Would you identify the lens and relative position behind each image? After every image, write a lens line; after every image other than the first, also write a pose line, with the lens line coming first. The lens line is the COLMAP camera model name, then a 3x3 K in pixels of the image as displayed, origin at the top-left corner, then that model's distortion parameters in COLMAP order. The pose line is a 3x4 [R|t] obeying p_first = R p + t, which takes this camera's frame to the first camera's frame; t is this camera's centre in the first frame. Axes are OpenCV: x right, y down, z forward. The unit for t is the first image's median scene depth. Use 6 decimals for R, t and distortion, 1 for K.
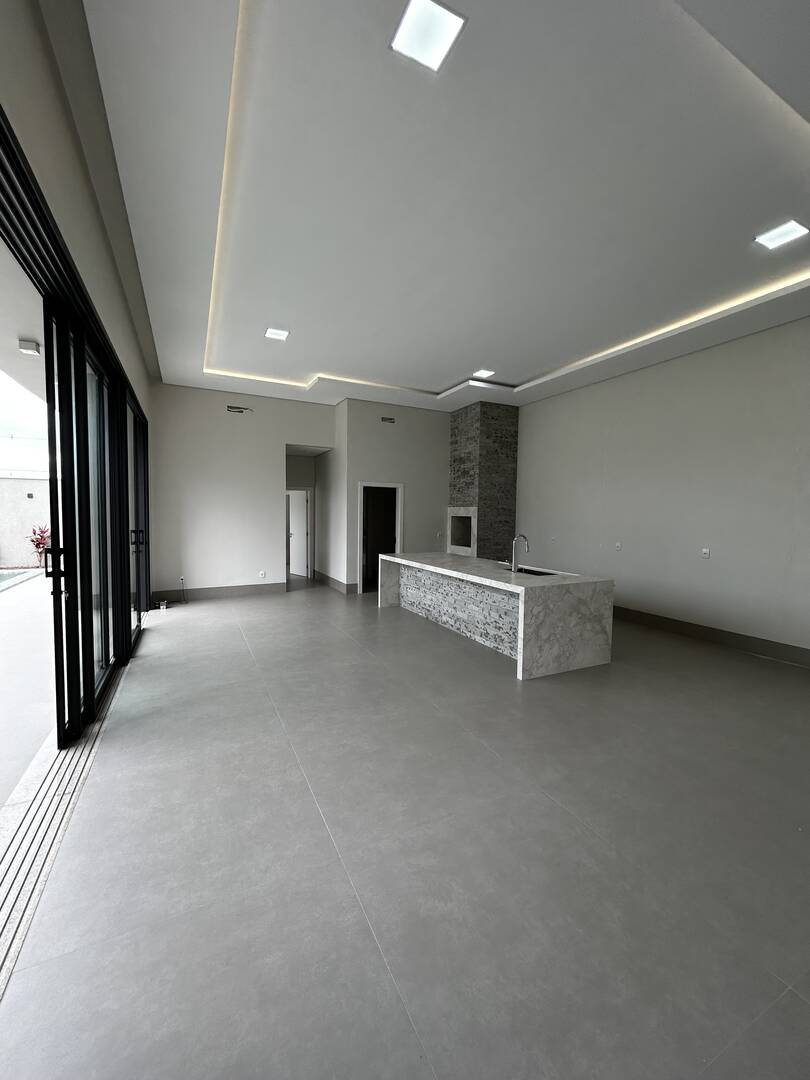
lens RADIAL K [[435.2, 0, 404.5], [0, 435.2, 536.5], [0, 0, 1]] dist [-0.001596, 0.000066]
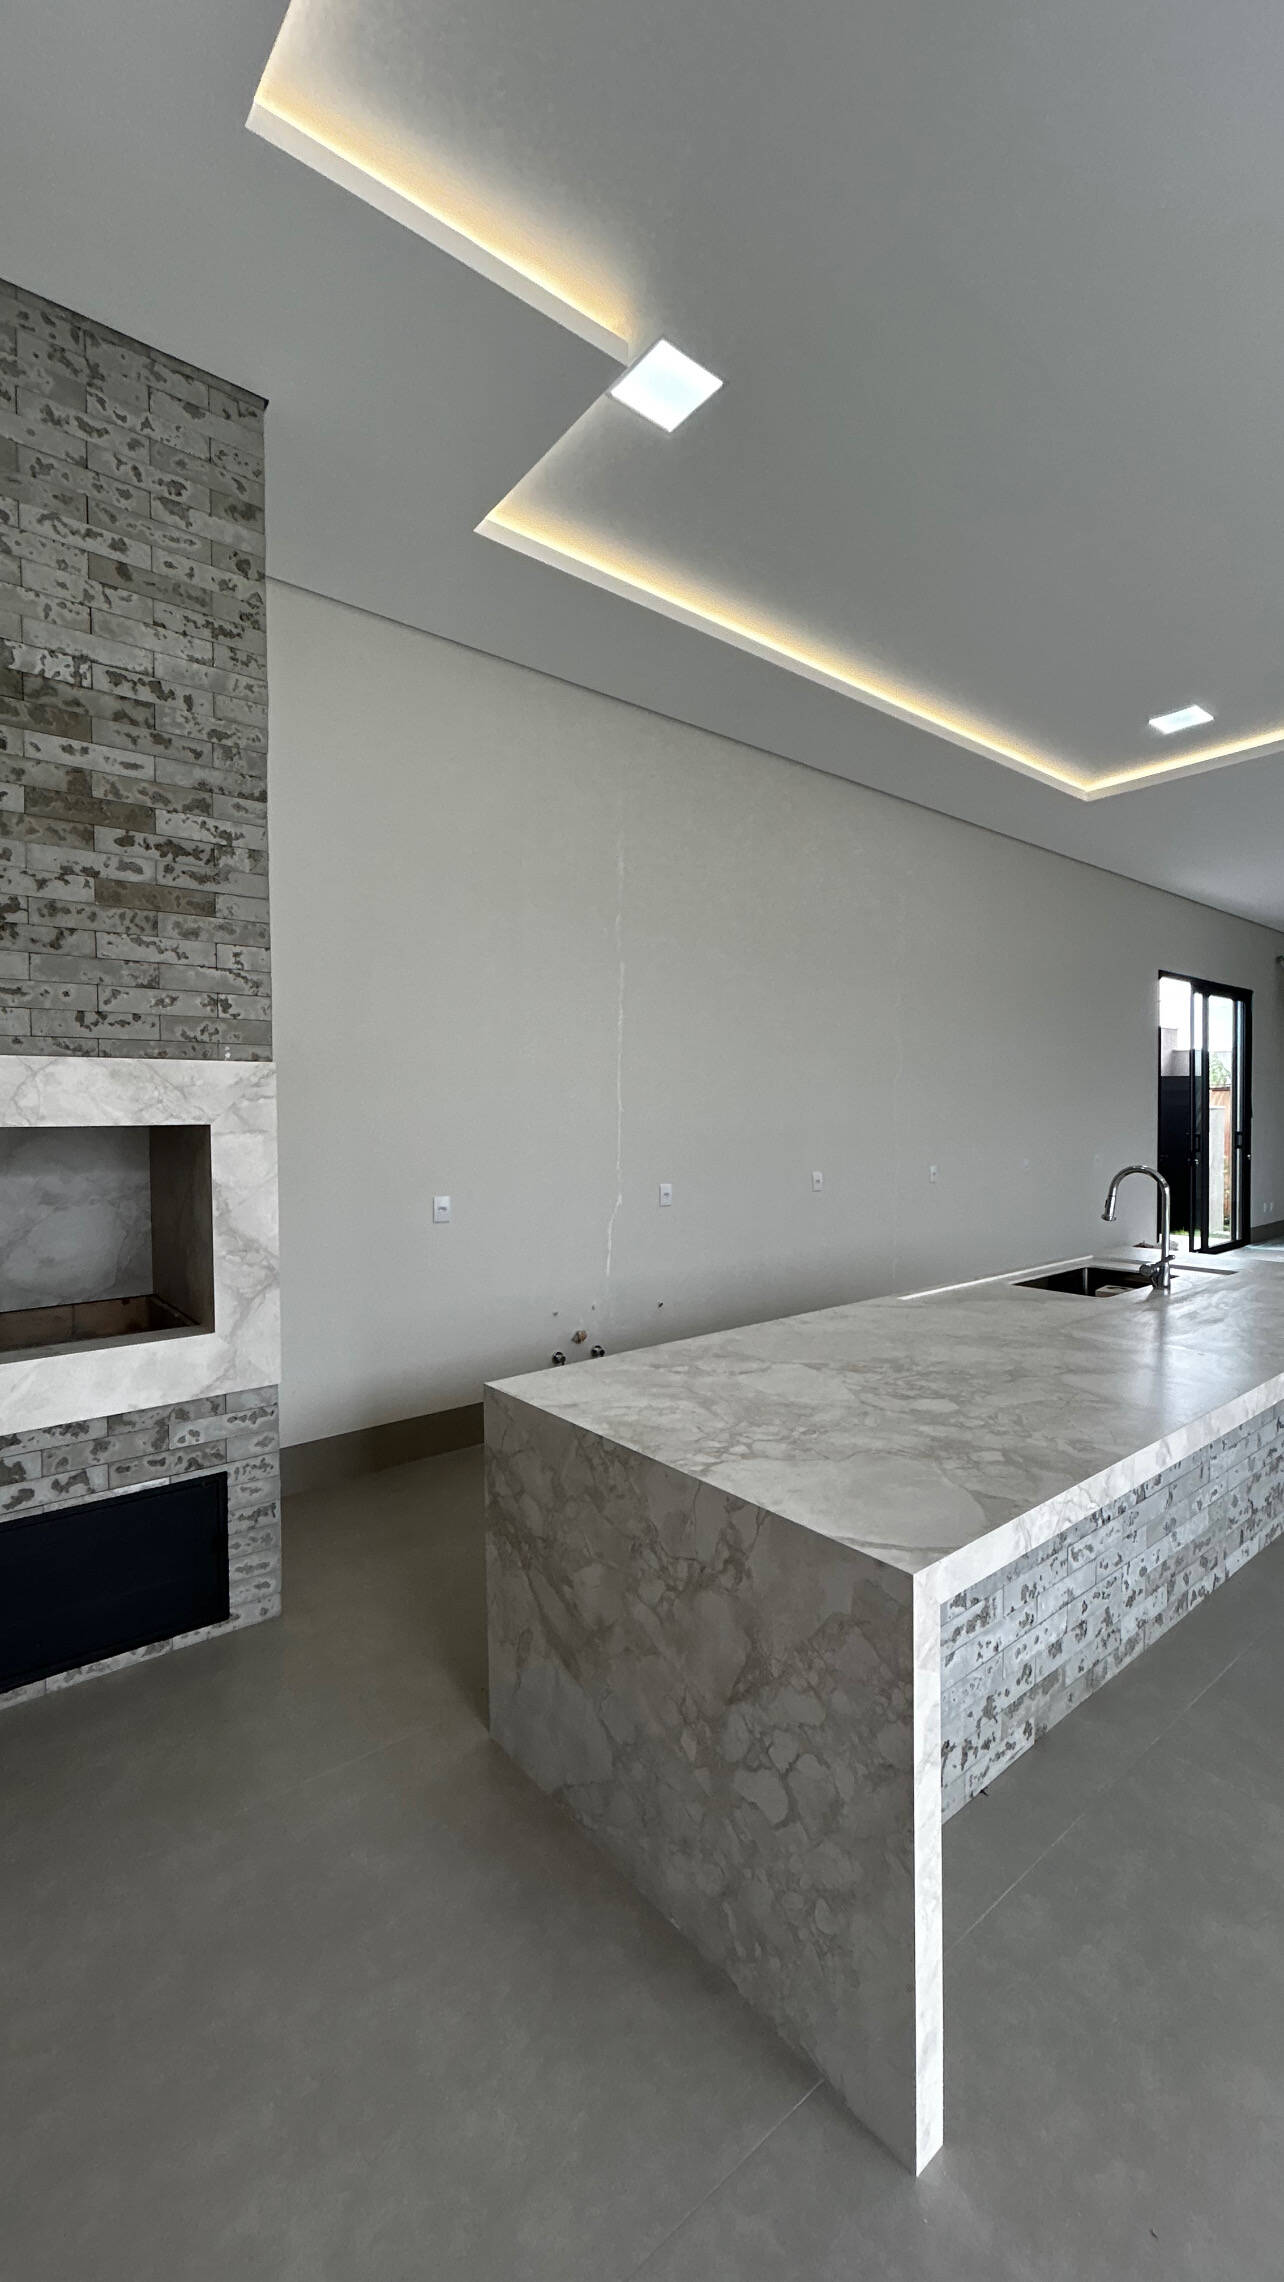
lens RADIAL K [[923.8, 0, 648.9], [0, 923.8, 1137.5], [0, 0, 1]] dist [-0.006823, -0.000187]
pose [[-0.219427, -0.038786, 0.974858, -0.187889], [0.060601, 0.996738, 0.053296, -0.049106], [-0.973745, 0.070772, -0.216361, 0.916011]]
